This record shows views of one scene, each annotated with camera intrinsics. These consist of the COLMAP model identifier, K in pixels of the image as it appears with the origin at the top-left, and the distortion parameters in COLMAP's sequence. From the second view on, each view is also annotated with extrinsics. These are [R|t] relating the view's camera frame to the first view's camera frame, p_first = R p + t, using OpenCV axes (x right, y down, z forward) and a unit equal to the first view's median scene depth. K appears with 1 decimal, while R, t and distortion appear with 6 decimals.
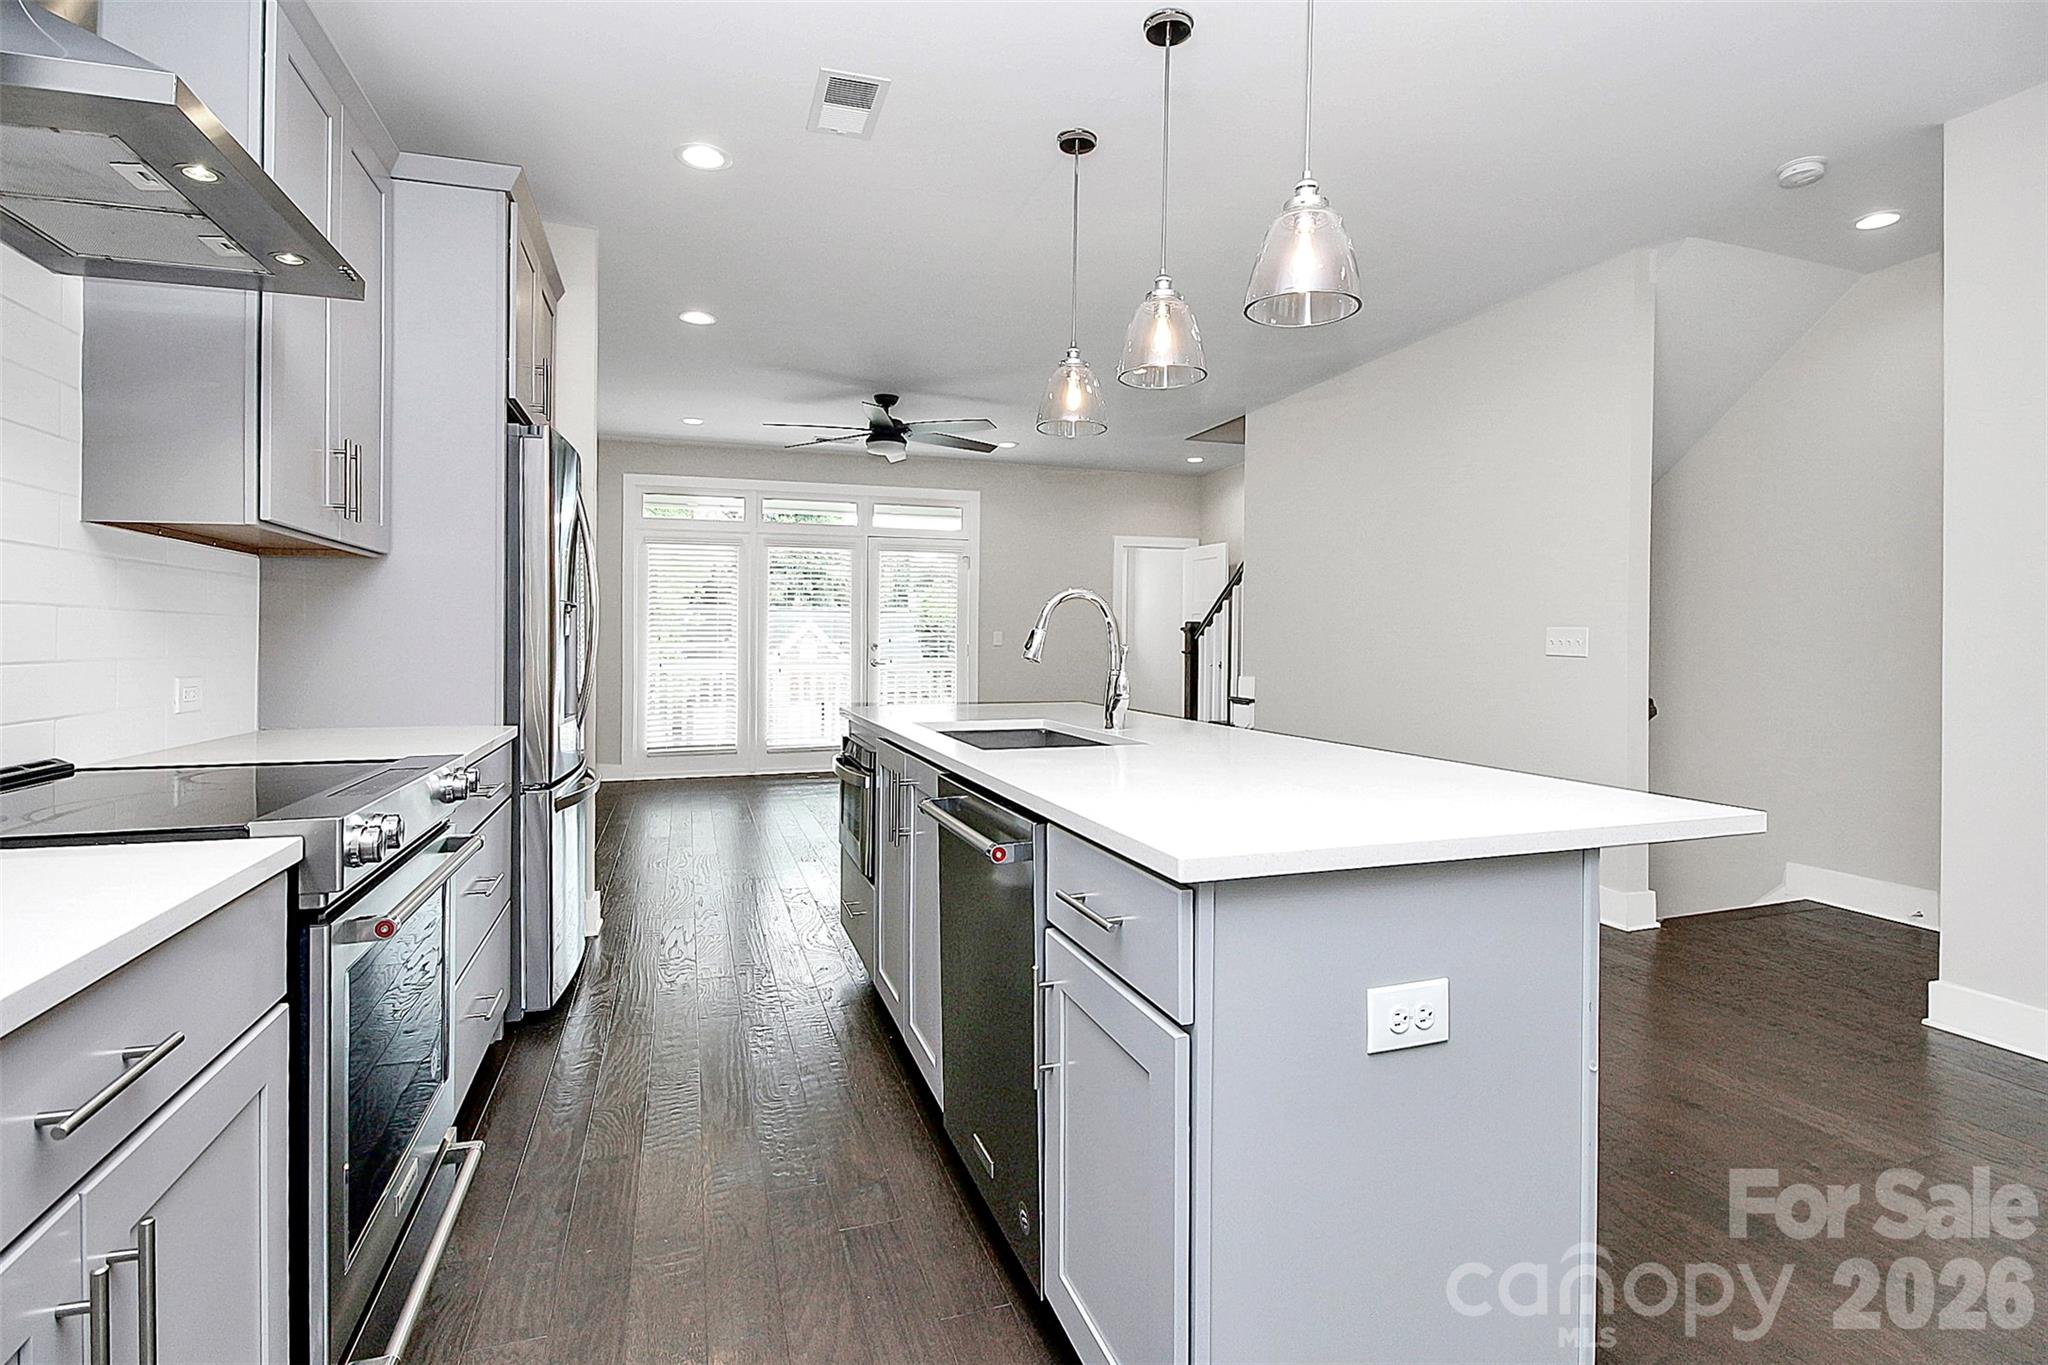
lens RADIAL K [[968.2, 0, 1010.2], [0, 968.2, 636.7], [0, 0, 1]] dist [0.002518, -0.000168]
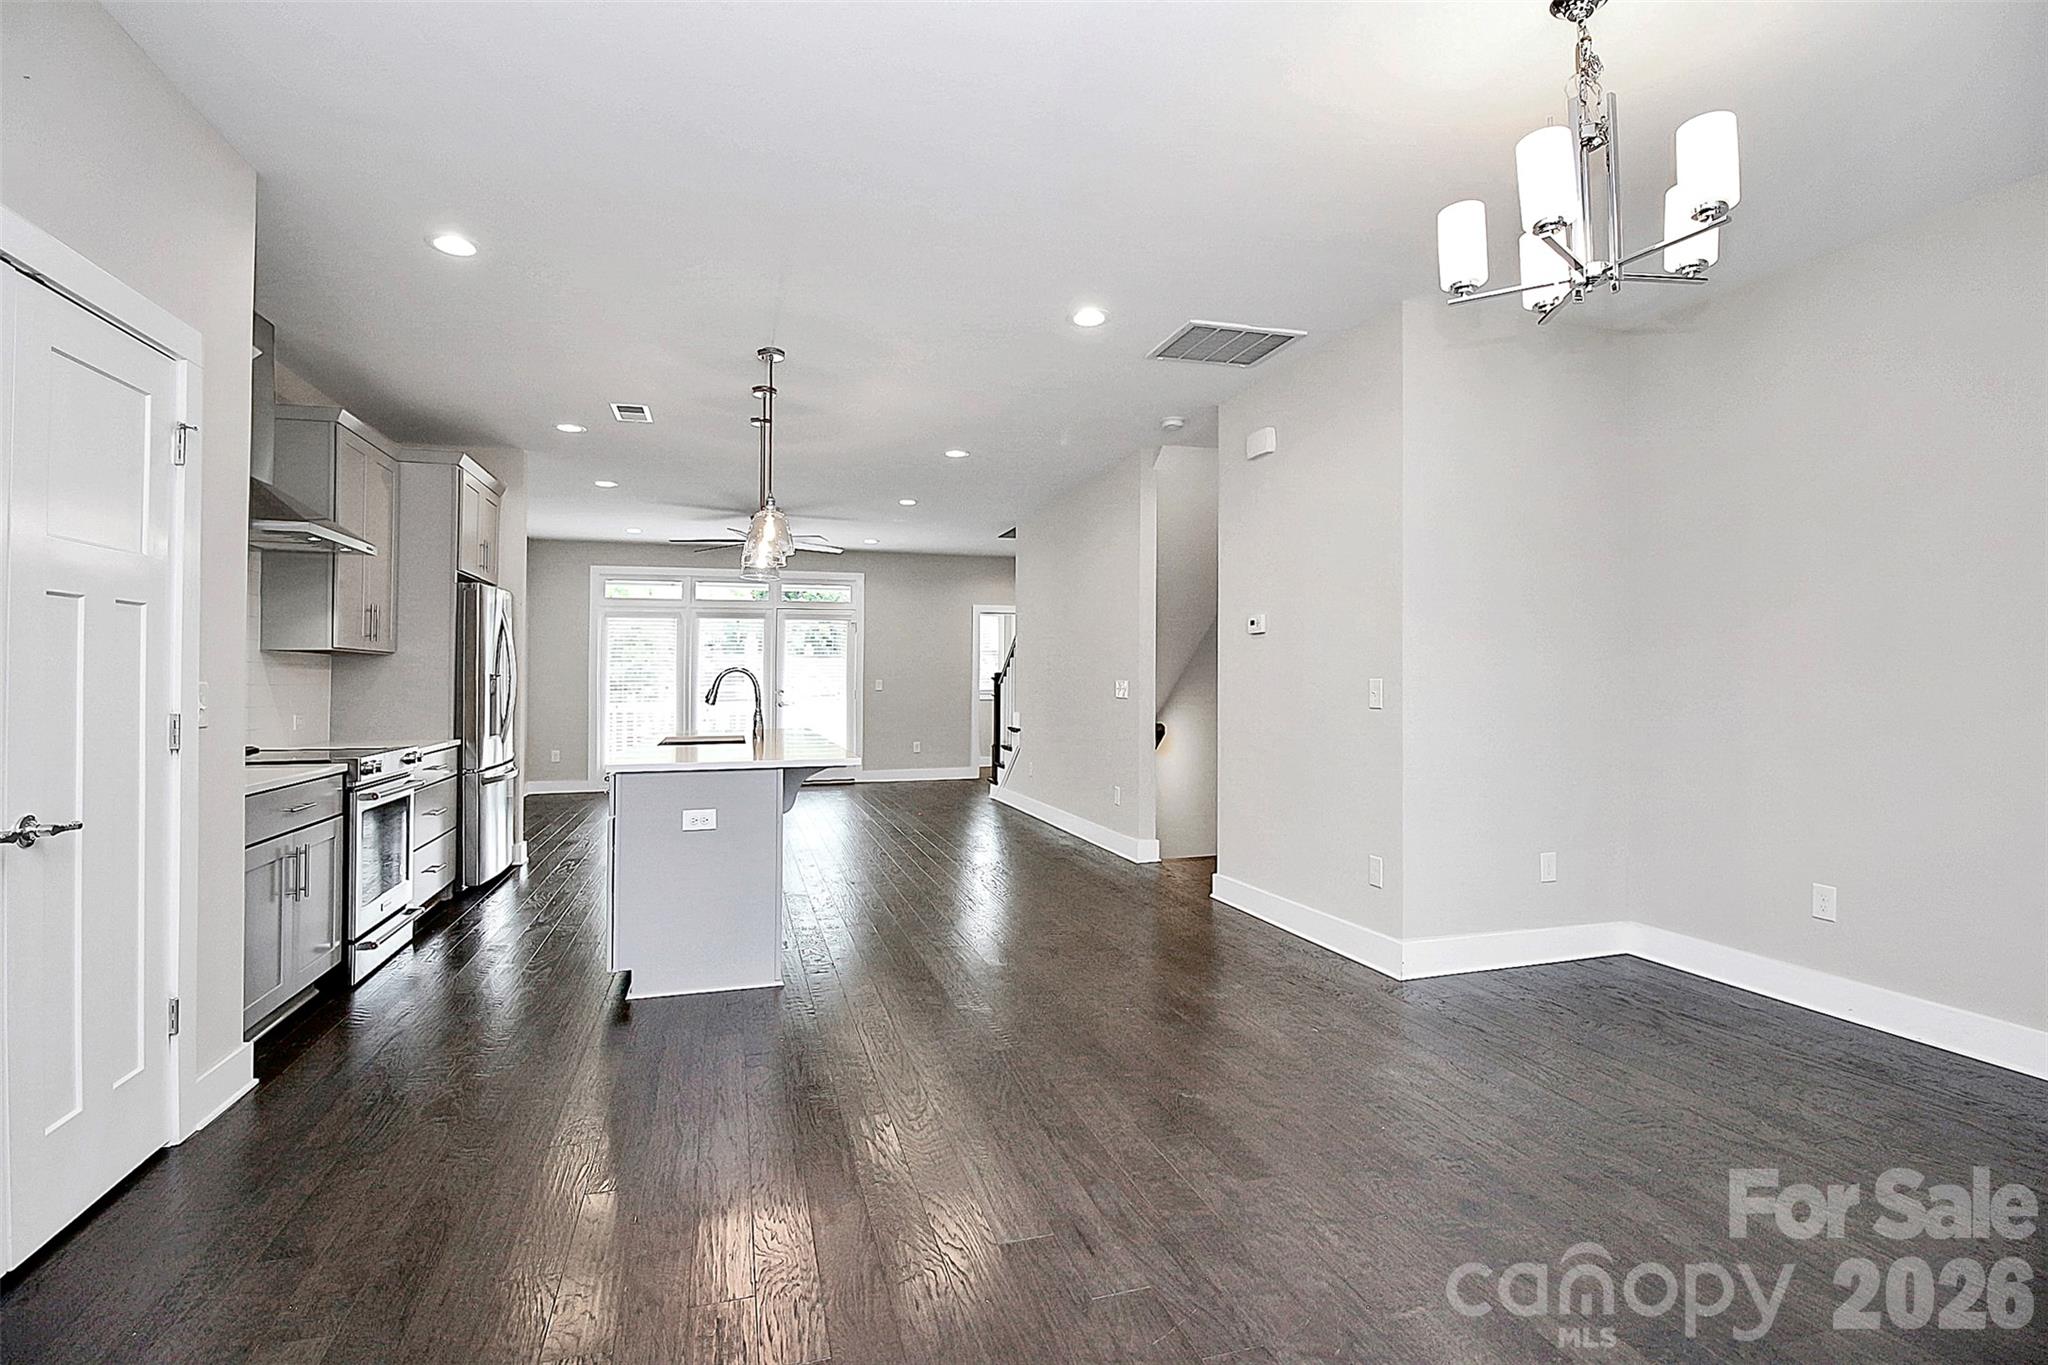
lens RADIAL K [[968.2, 0, 1016.5], [0, 968.2, 684.0], [0, 0, 1]] dist [0.002518, -0.000168]
pose [[0.999045, -0.007286, -0.043076, 0.605058], [0.007584, 0.999948, 0.006756, -0.019723], [0.043025, -0.007076, 0.999049, -0.784712]]
